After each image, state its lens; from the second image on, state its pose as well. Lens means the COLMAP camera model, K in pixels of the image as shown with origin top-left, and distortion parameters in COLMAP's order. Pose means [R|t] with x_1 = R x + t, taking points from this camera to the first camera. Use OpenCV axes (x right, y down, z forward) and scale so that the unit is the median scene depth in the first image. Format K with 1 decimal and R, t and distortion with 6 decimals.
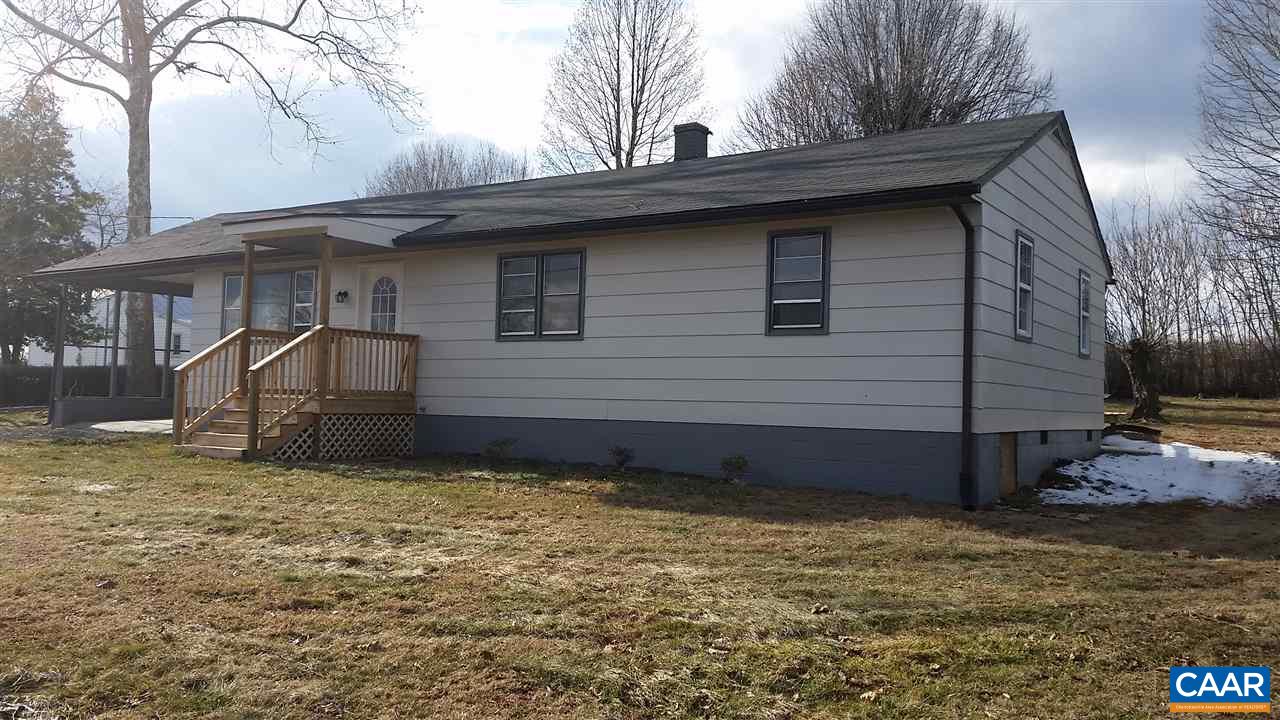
lens RADIAL K [[1049.0, 0, 640.0], [0, 1049.0, 360.0], [0, 0, 1]] dist [0.039853, -0.008671]
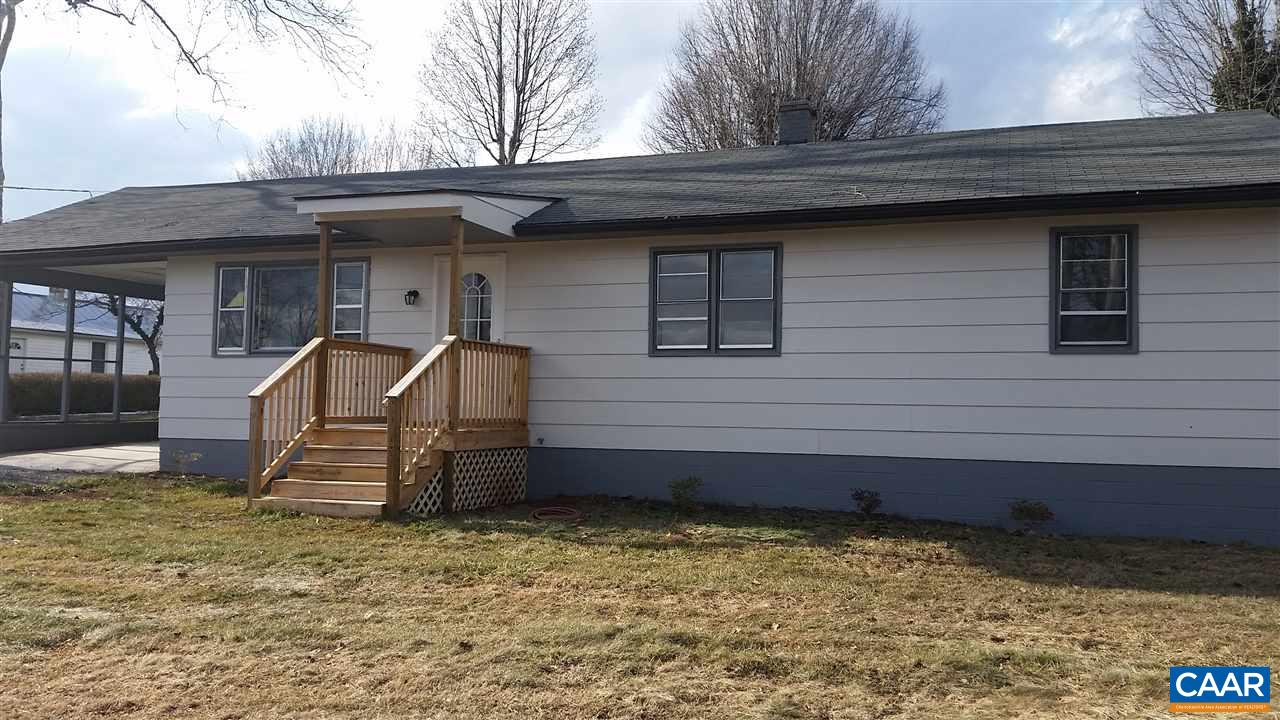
lens RADIAL K [[1049.0, 0, 640.0], [0, 1049.0, 360.0], [0, 0, 1]] dist [0.039853, -0.008671]
pose [[0.968757, 0.007661, 0.247892, -0.358841], [-0.004758, 0.999913, -0.012310, -0.005462], [-0.247965, 0.010746, 0.968709, 0.237415]]
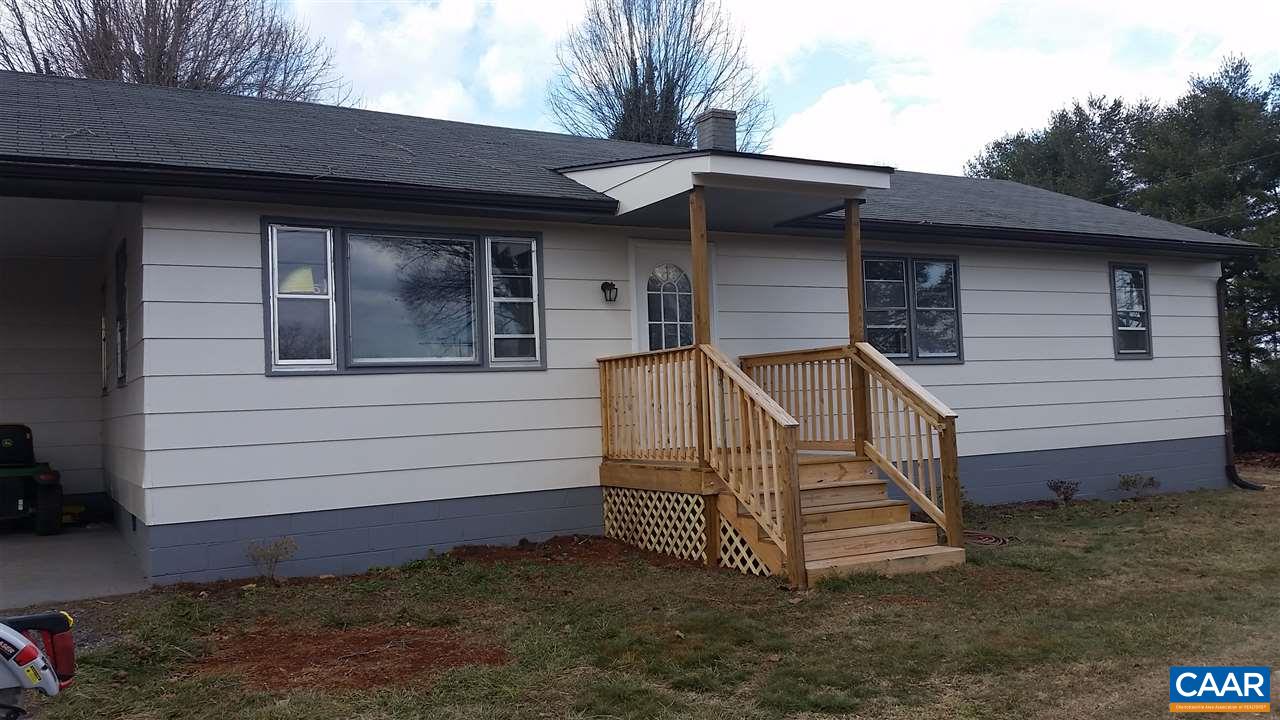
lens RADIAL K [[1049.0, 0, 640.0], [0, 1049.0, 360.0], [0, 0, 1]] dist [0.039853, -0.008671]
pose [[0.447489, 0.009546, 0.894238, -0.935012], [0.023232, 0.999481, -0.022294, -0.009283], [-0.893988, 0.030751, 0.447035, 0.843422]]
